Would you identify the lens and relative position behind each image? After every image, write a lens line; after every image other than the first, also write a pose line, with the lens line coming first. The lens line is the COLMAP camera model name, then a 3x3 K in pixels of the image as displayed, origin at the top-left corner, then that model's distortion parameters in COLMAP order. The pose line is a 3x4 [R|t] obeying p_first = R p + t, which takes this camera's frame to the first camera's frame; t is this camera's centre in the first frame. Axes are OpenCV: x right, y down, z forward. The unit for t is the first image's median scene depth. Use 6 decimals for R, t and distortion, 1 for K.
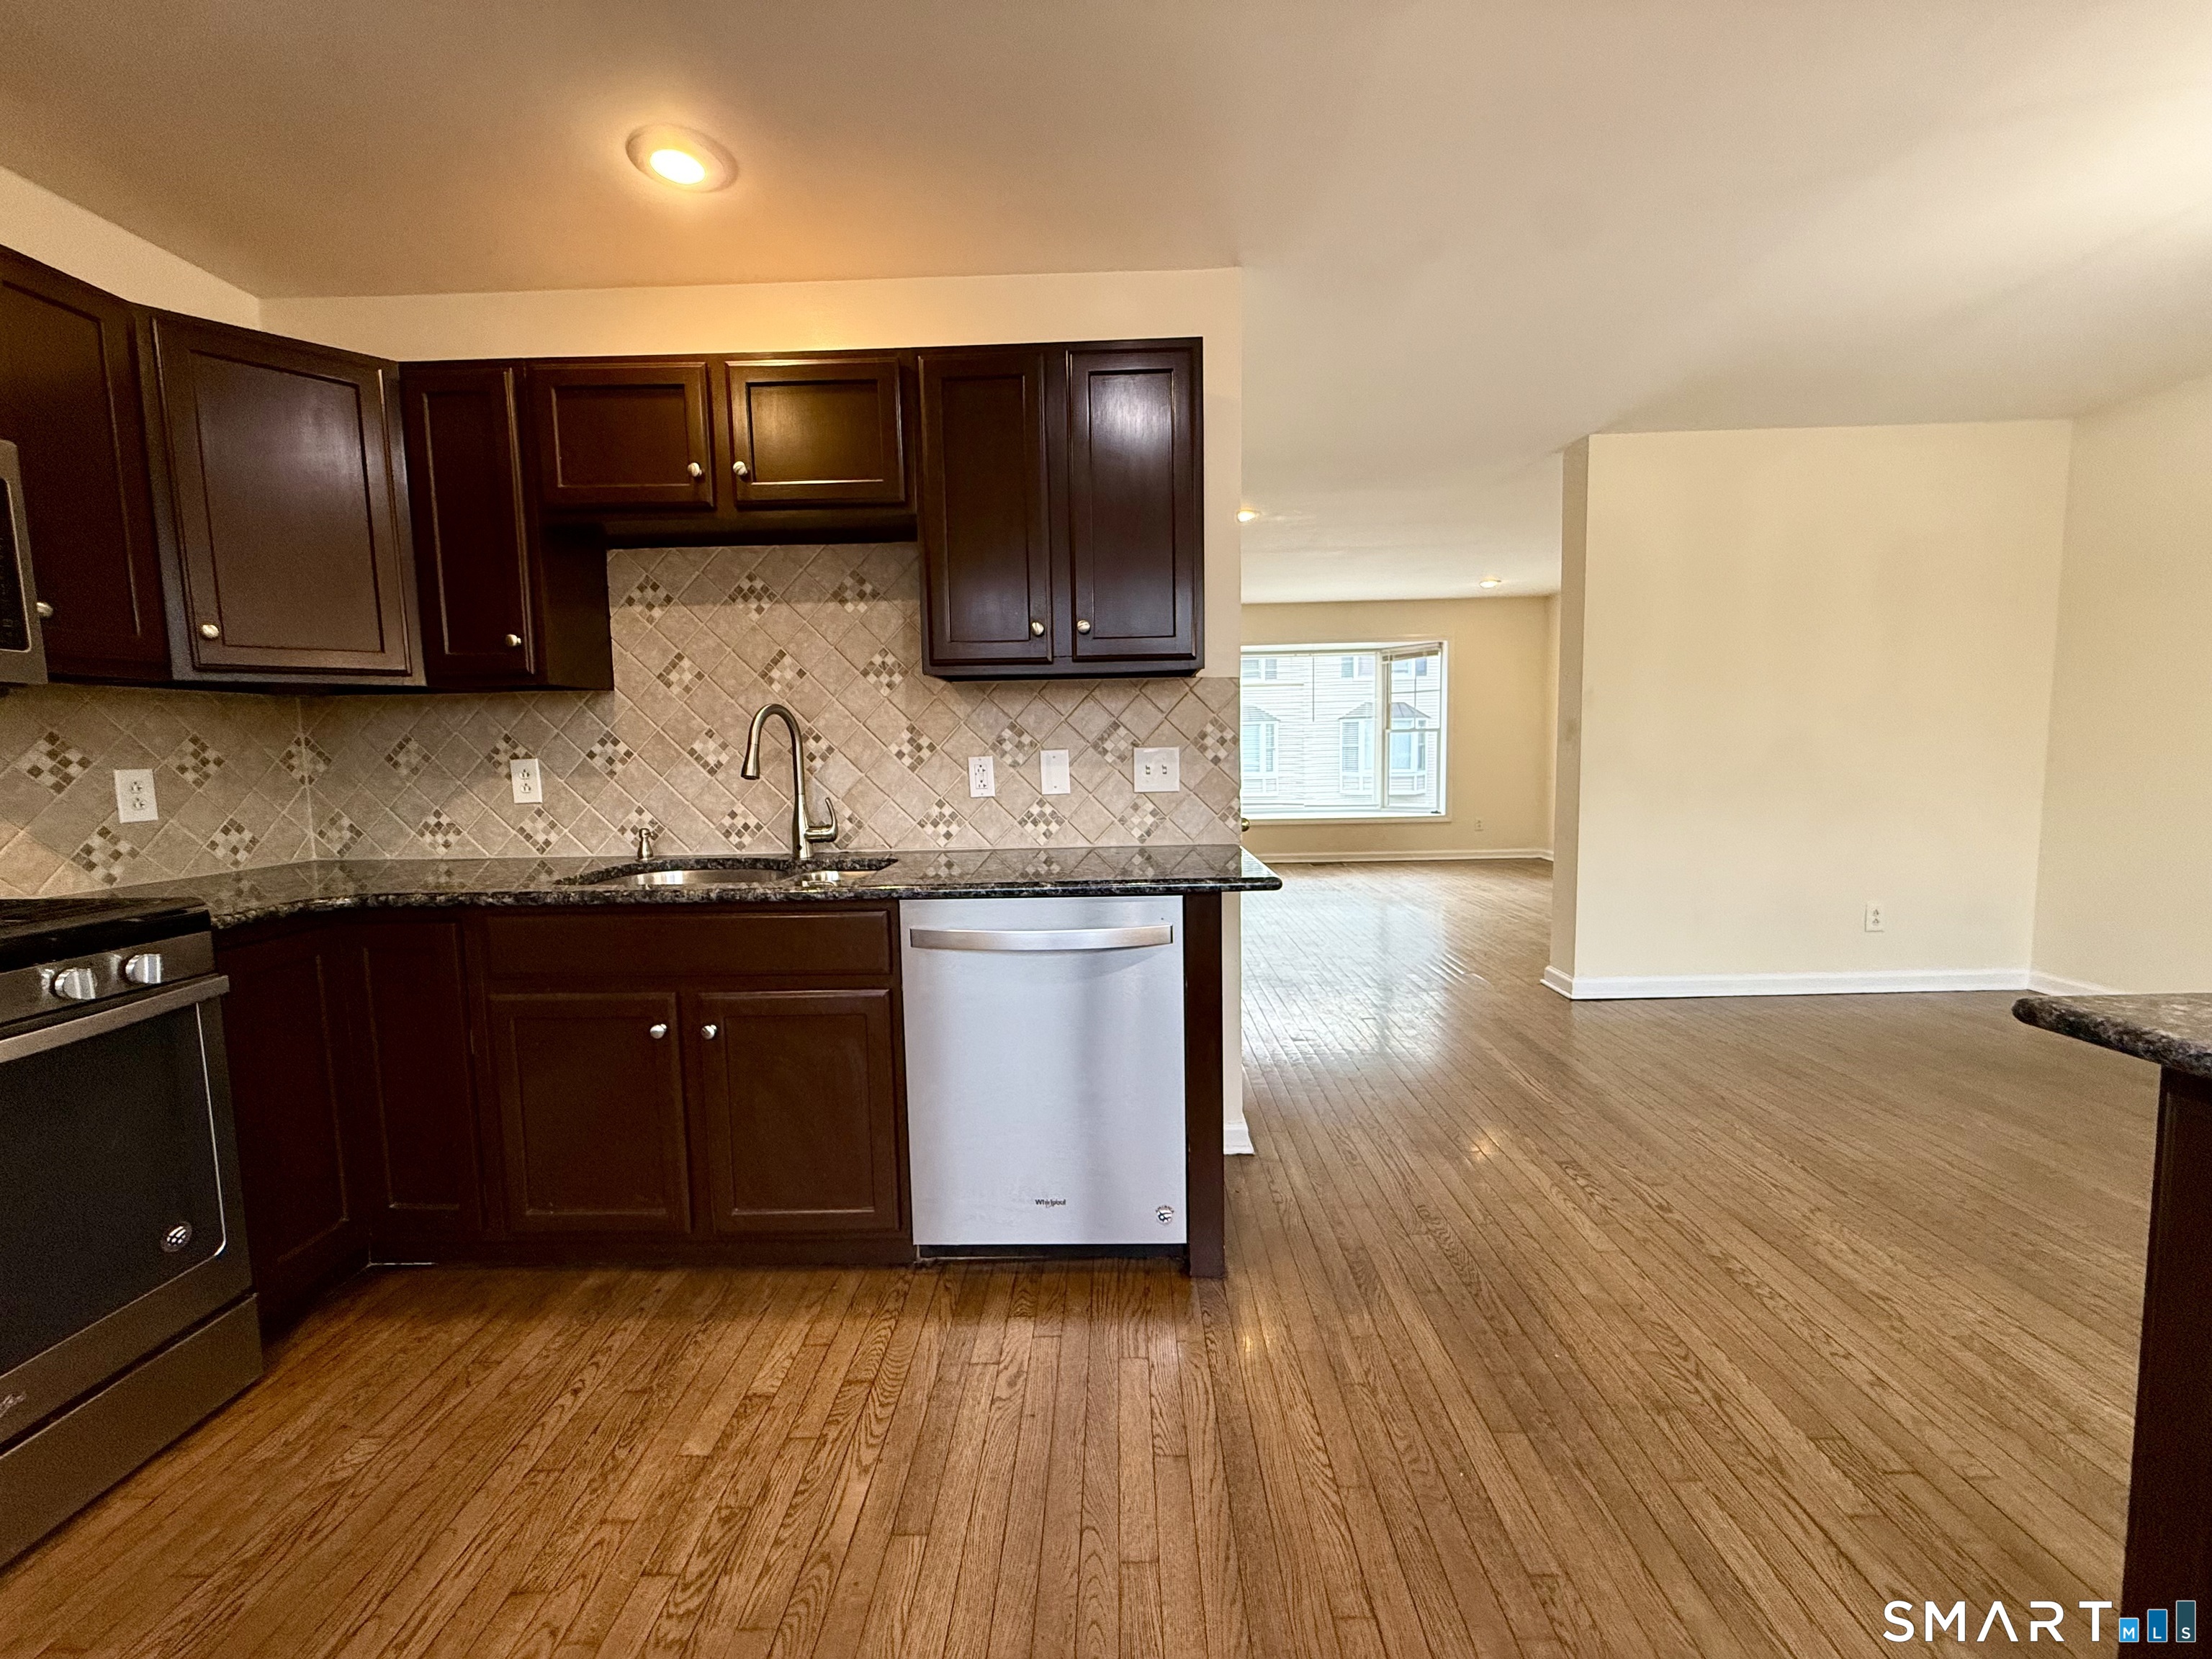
lens RADIAL K [[882.7, 0, 1099.4], [0, 882.7, 827.0], [0, 0, 1]] dist [0.000075, 0.000090]
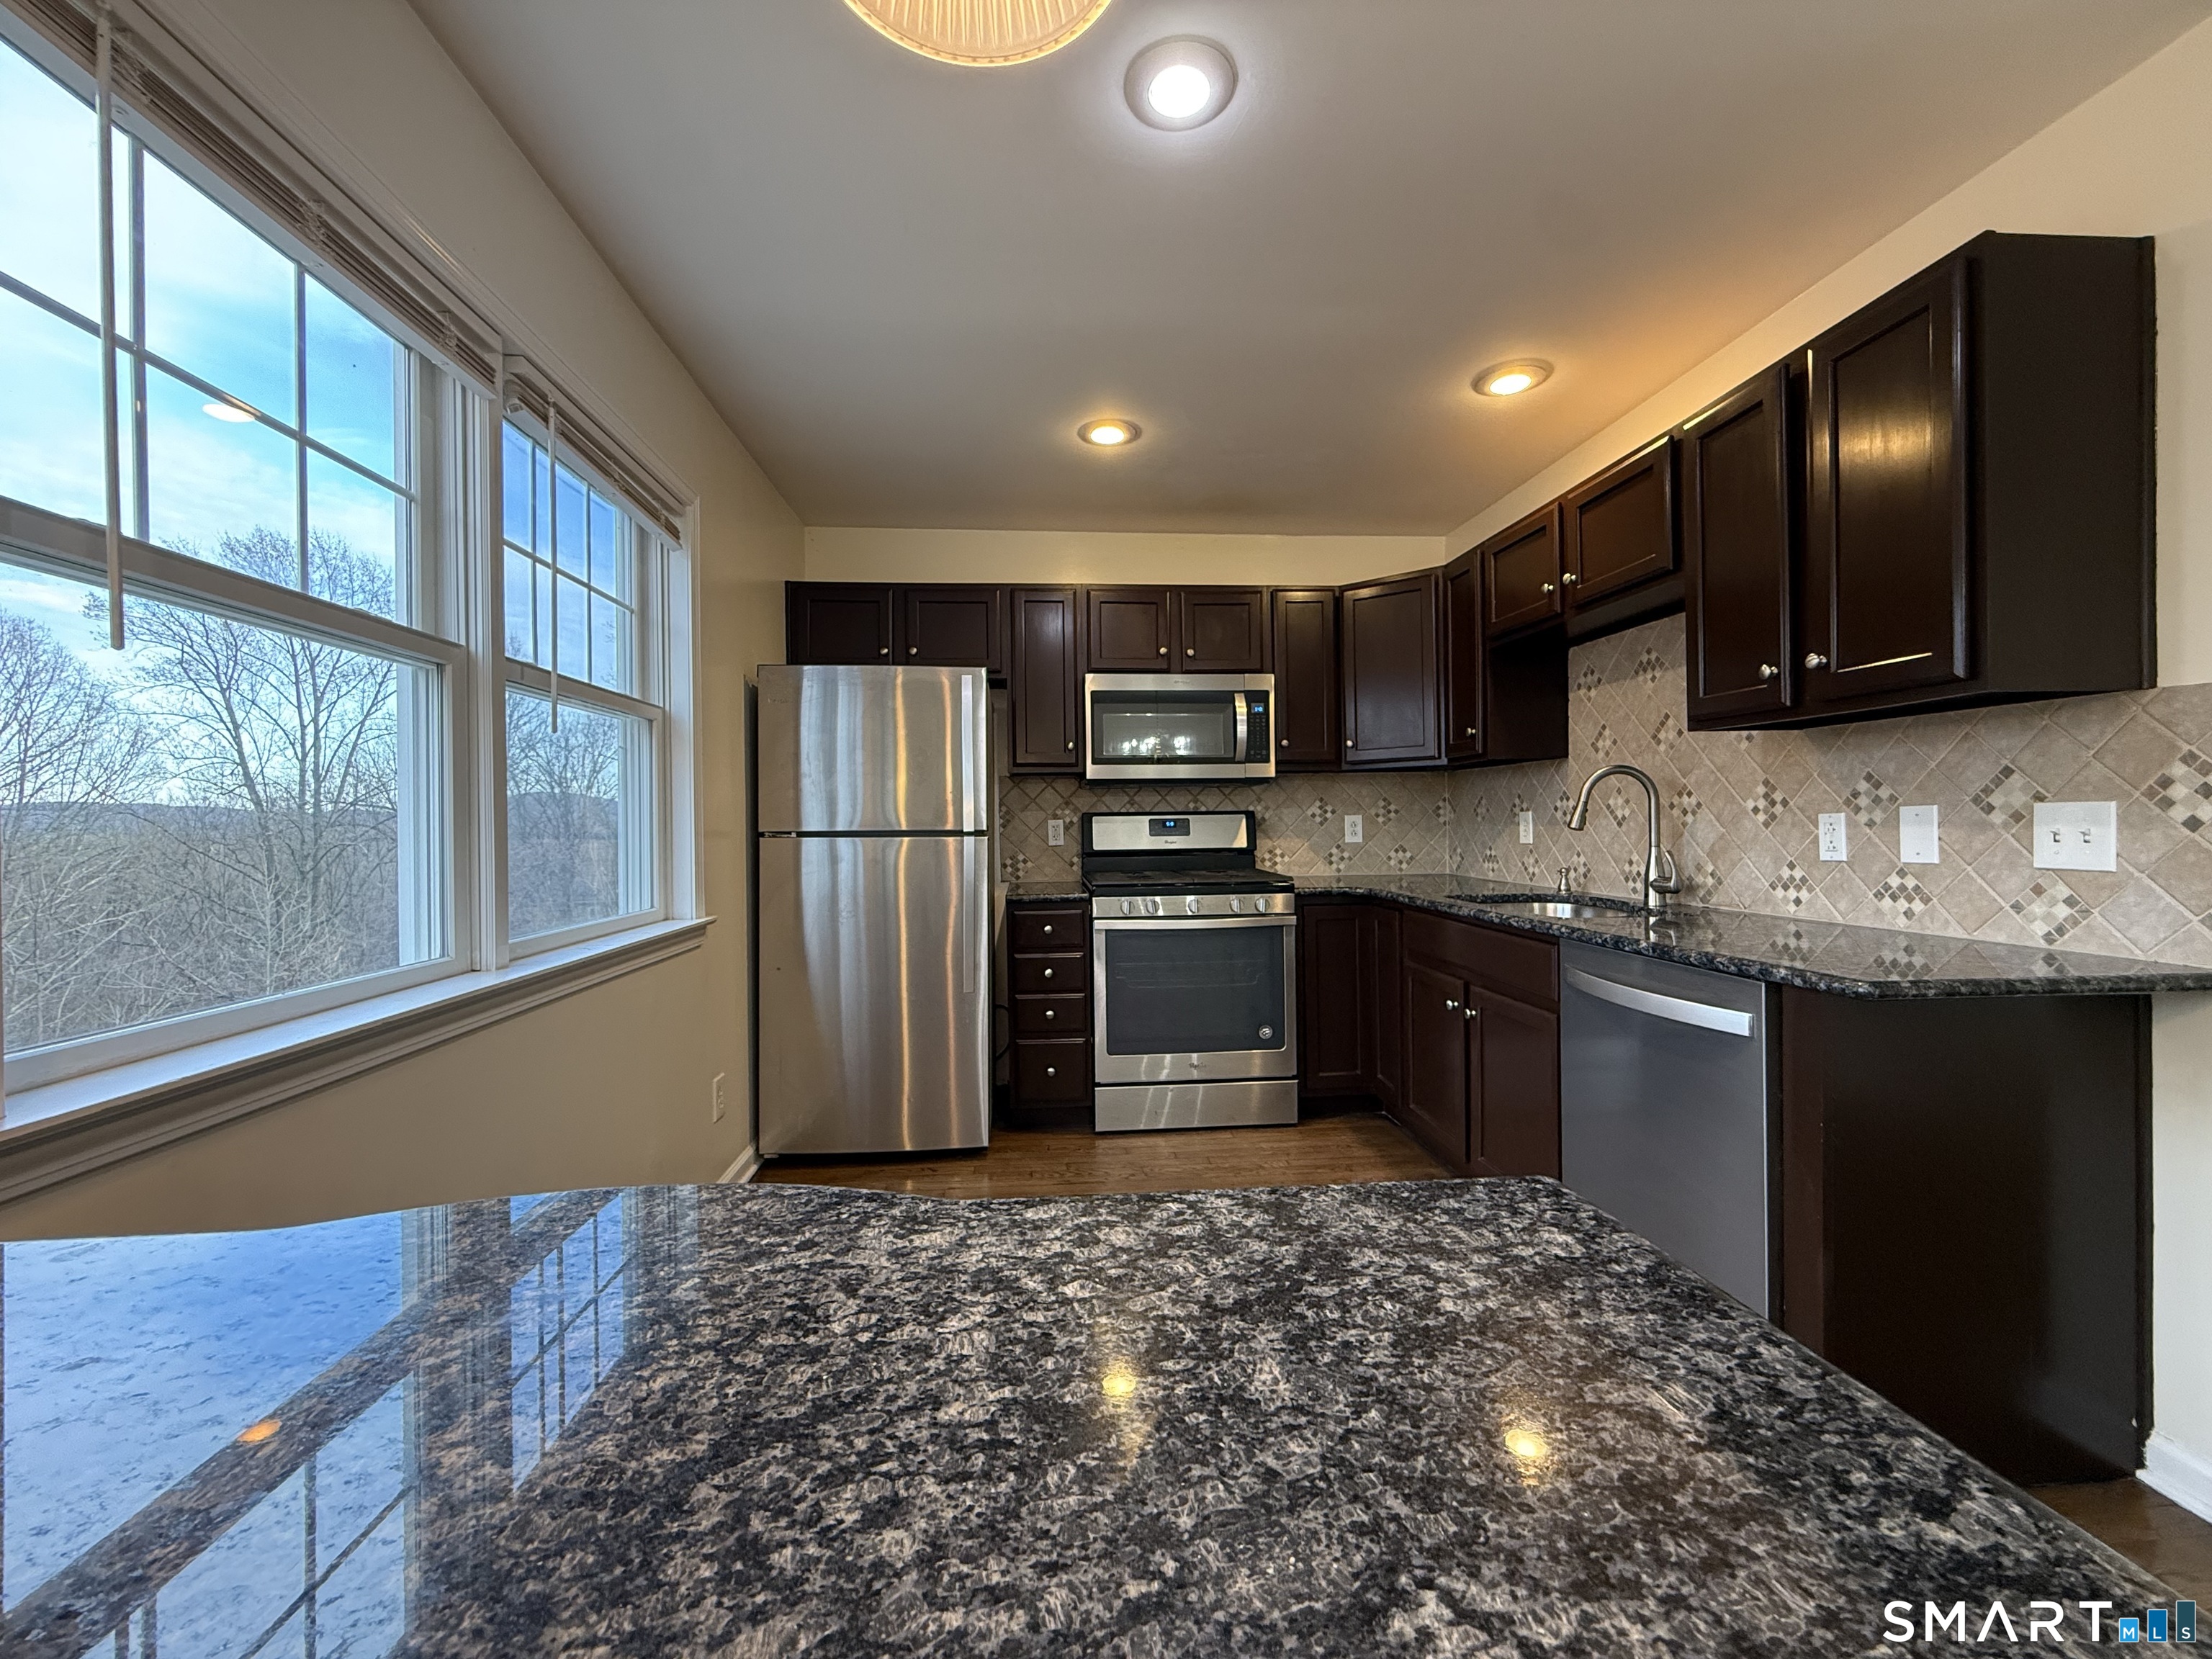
lens RADIAL K [[879.1, 0, 1099.4], [0, 879.1, 826.5], [0, 0, 1]] dist [-0.000452, 0.000301]
pose [[0.100795, 0.025790, -0.994573, 0.644307], [-0.080058, 0.996633, 0.017730, -0.025621], [0.991681, 0.077836, 0.102520, 0.213101]]
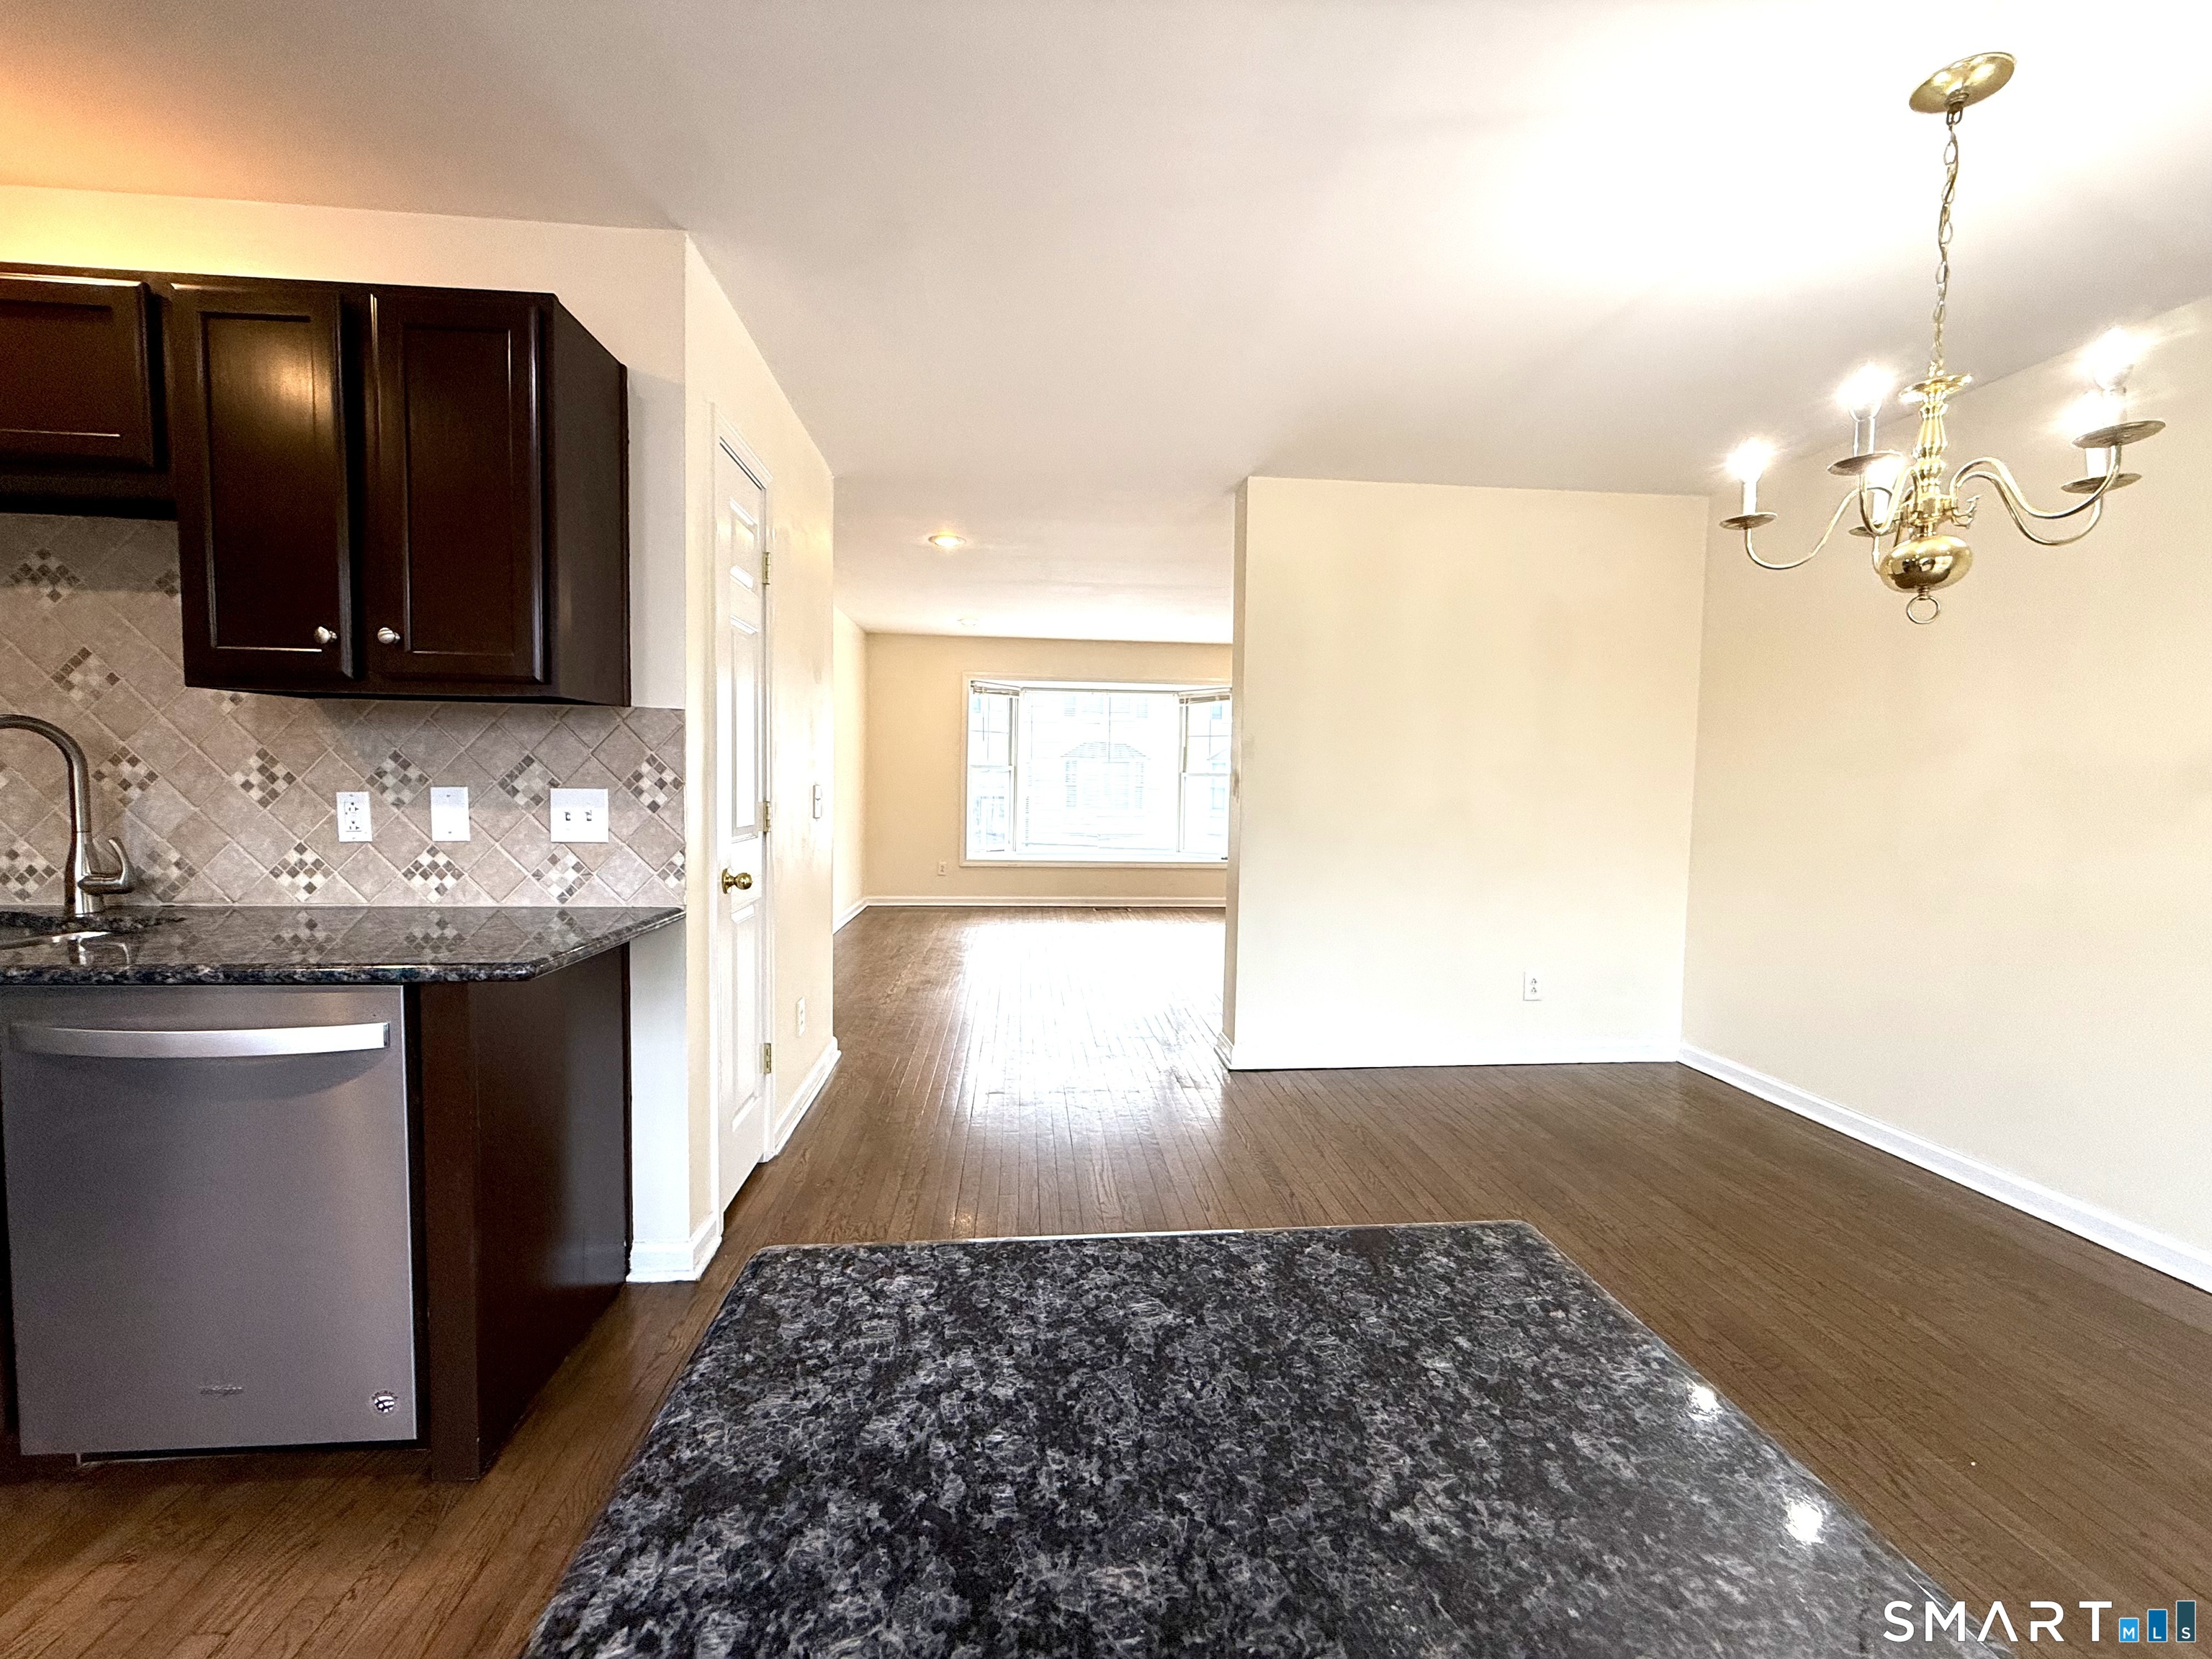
lens RADIAL K [[879.1, 0, 1099.4], [0, 879.1, 826.5], [0, 0, 1]] dist [-0.000452, 0.000301]
pose [[0.993675, 0.032582, 0.107464, 0.463454], [-0.028609, 0.998856, -0.038311, -0.037067], [-0.108590, 0.034994, 0.993471, 0.126628]]
